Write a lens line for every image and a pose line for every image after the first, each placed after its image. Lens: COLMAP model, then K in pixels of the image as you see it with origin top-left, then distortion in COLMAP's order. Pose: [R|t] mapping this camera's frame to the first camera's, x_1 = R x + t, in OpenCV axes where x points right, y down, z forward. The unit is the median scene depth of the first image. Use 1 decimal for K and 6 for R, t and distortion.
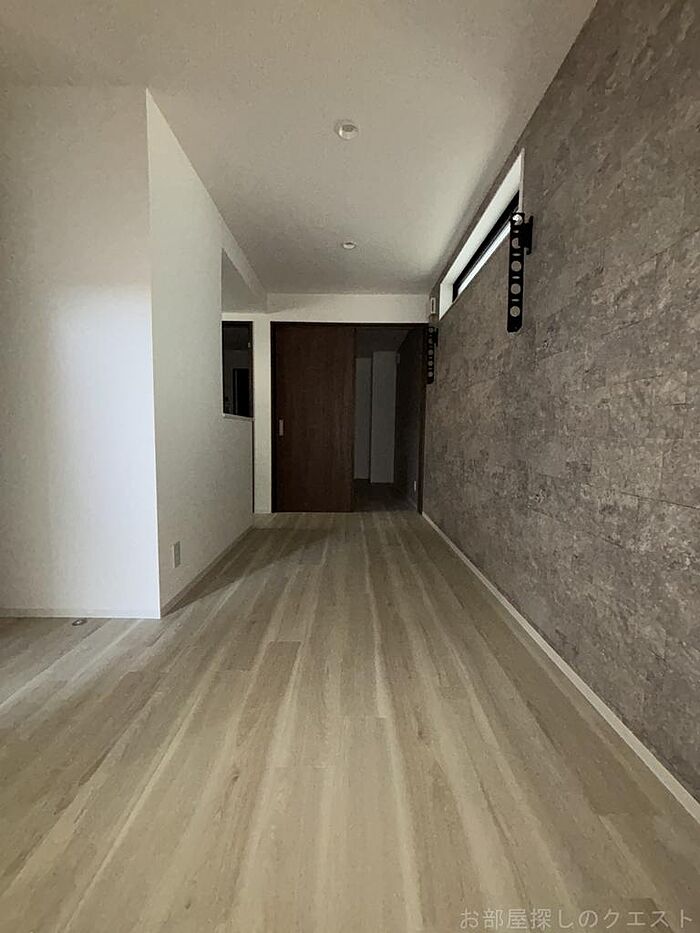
lens RADIAL K [[378.3, 0, 346.8], [0, 378.3, 460.9], [0, 0, 1]] dist [0.014201, -0.002354]
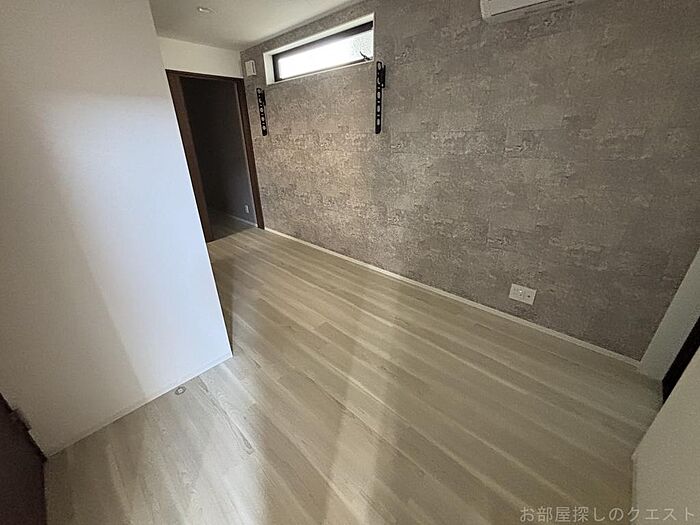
lens RADIAL K [[283.8, 0, 344.1], [0, 283.8, 261.4], [0, 0, 1]] dist [0.014201, -0.002354]
pose [[0.690762, -0.315128, 0.650802, -0.807995], [0.078516, 0.927405, 0.365726, -0.286520], [-0.718807, -0.201531, 0.665358, 0.053343]]
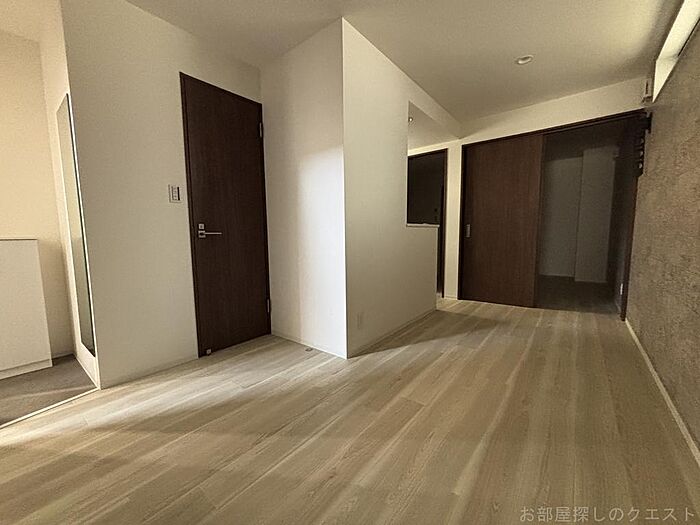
lens RADIAL K [[283.8, 0, 351.0], [0, 283.8, 261.0], [0, 0, 1]] dist [0.014201, -0.002354]
pose [[0.787112, 0.034977, -0.615818, 0.233709], [-0.021588, 0.999341, 0.029168, -0.023929], [0.616433, -0.009664, 0.787348, 0.097129]]
